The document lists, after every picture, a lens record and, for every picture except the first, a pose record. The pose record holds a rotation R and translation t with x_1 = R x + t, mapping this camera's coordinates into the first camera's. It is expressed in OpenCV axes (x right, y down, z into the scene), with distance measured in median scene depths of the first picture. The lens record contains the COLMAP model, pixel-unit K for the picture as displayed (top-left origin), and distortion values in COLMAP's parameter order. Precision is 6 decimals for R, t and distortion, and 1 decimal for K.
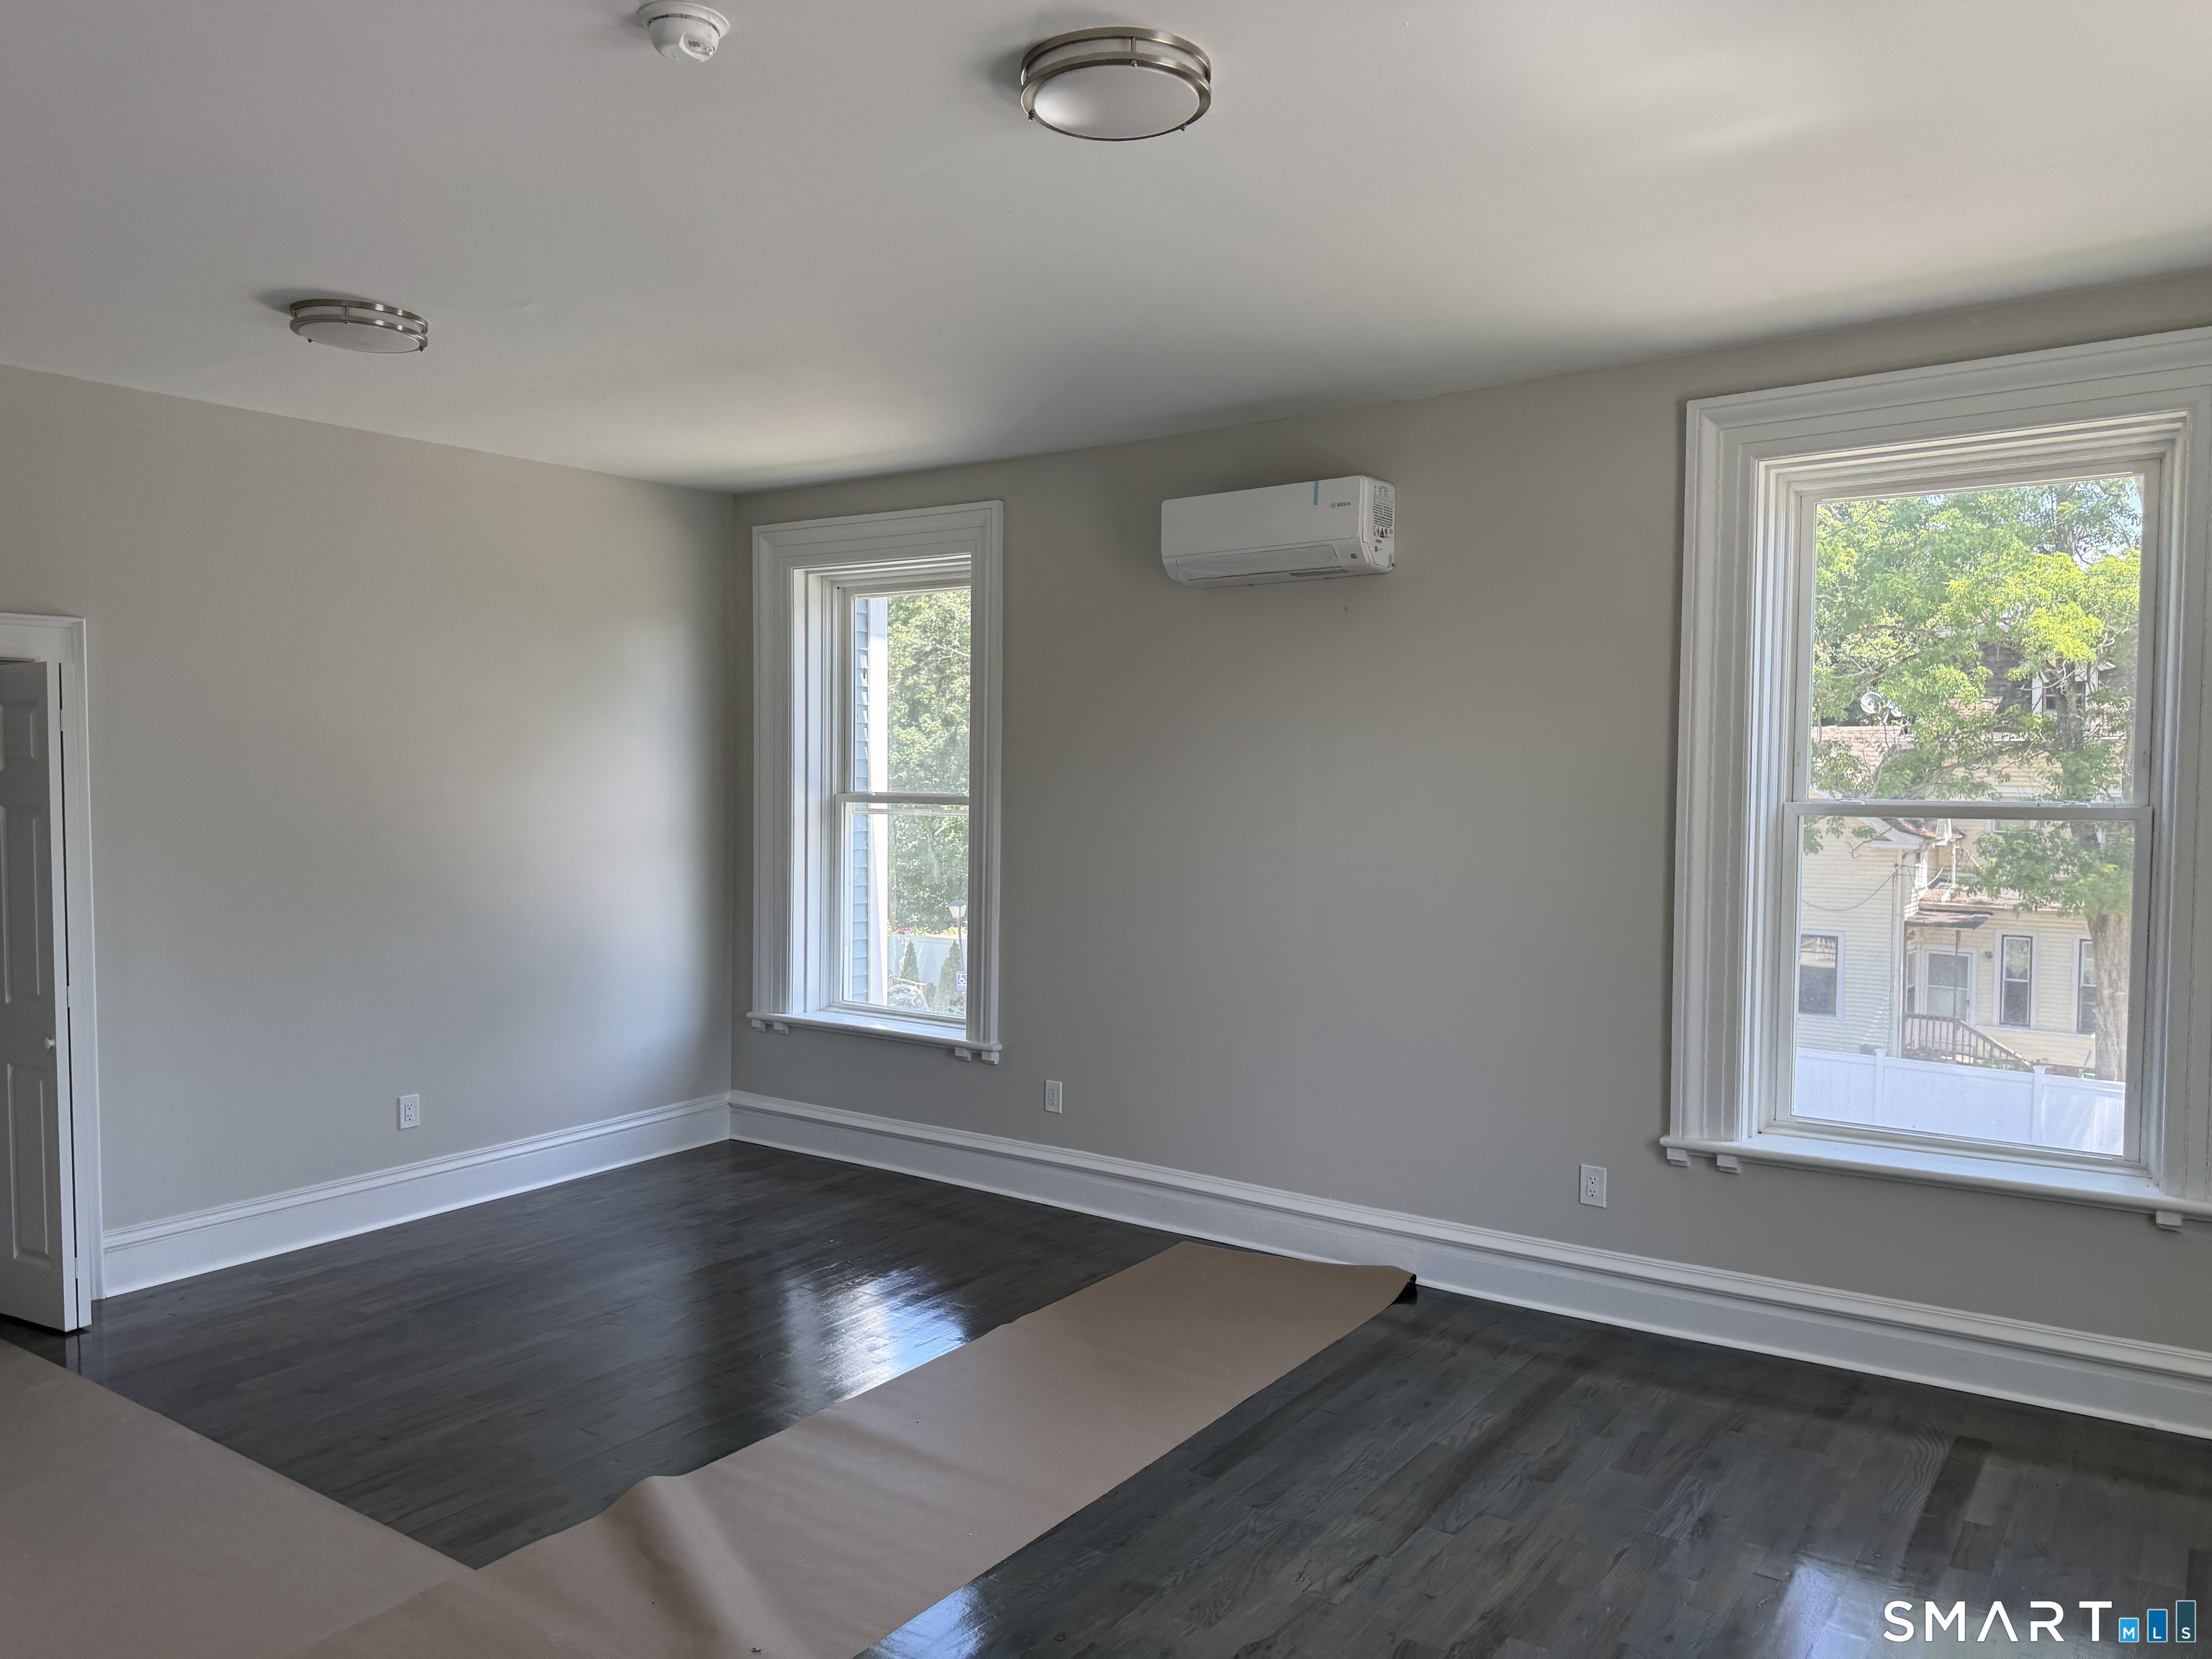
lens RADIAL K [[1586.8, 0, 1106.6], [0, 1586.8, 837.6], [0, 0, 1]] dist [0.003978, 0.003826]
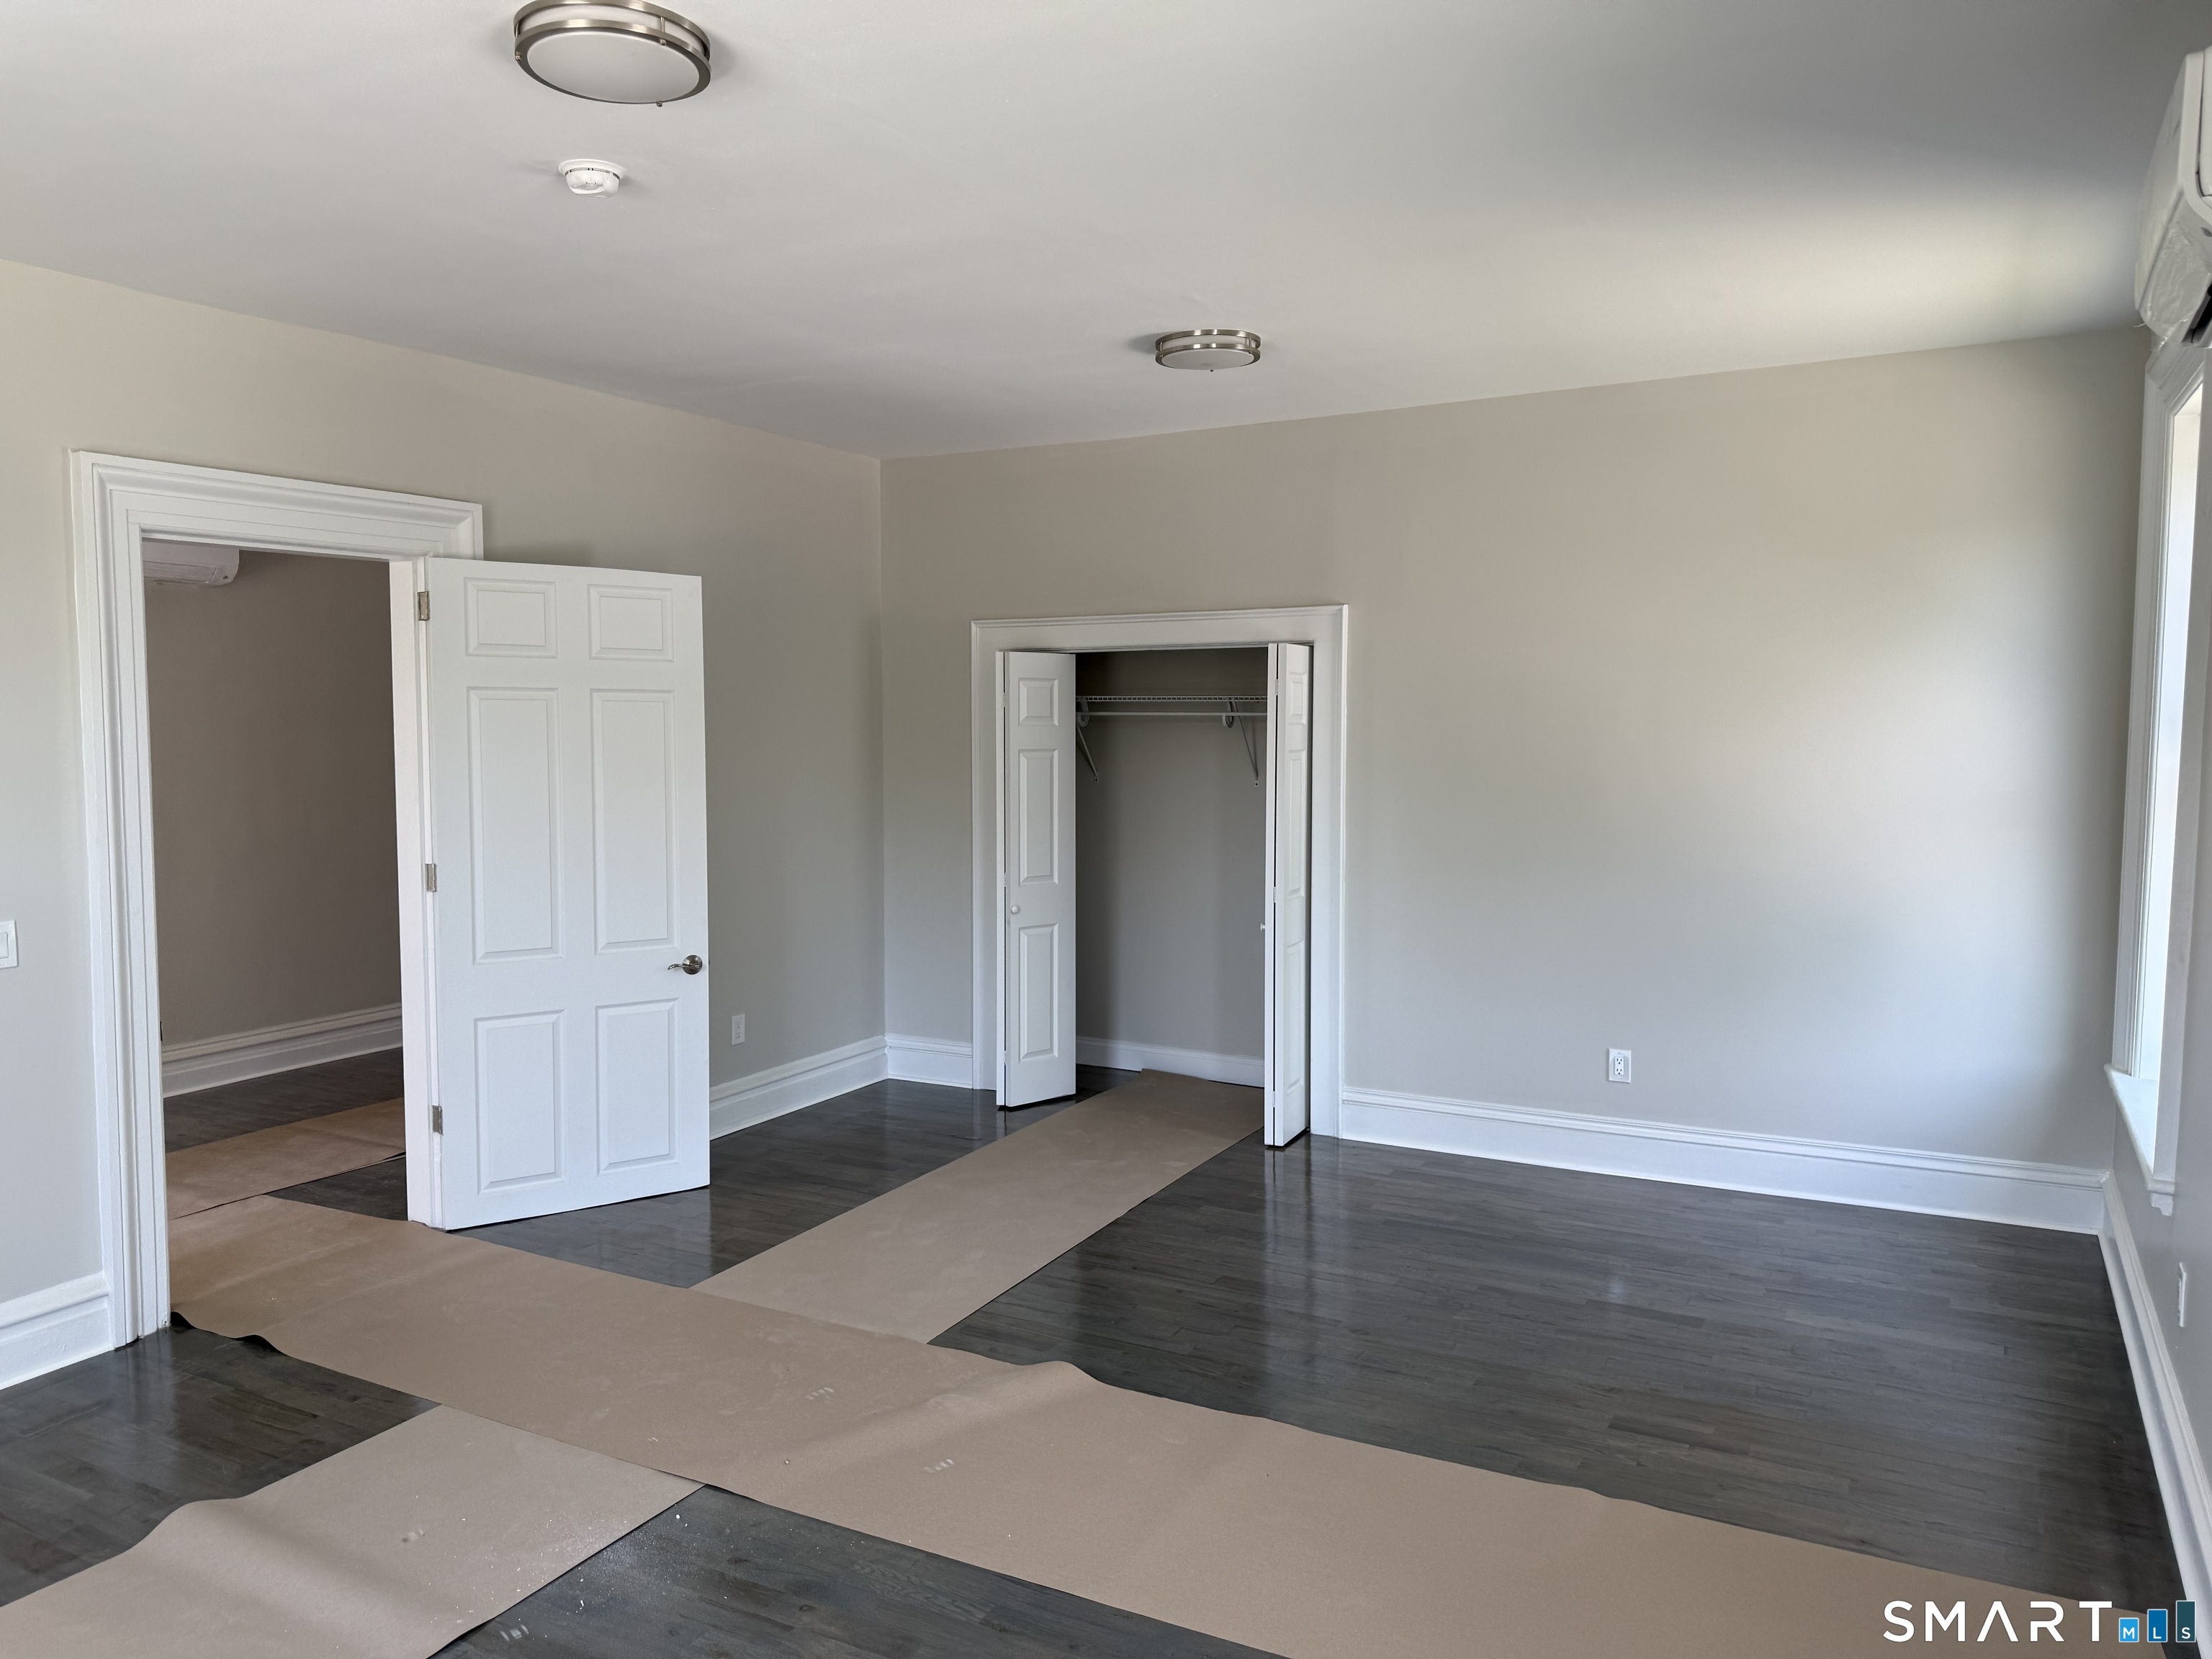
lens RADIAL K [[1565.1, 0, 1106.3], [0, 1565.1, 805.9], [0, 0, 1]] dist [-0.000621, -0.000852]
pose [[0.111922, 0.053727, -0.992264, 0.567368], [-0.042959, 0.997865, 0.049185, -0.029118], [0.992788, 0.037122, 0.113991, 0.646735]]
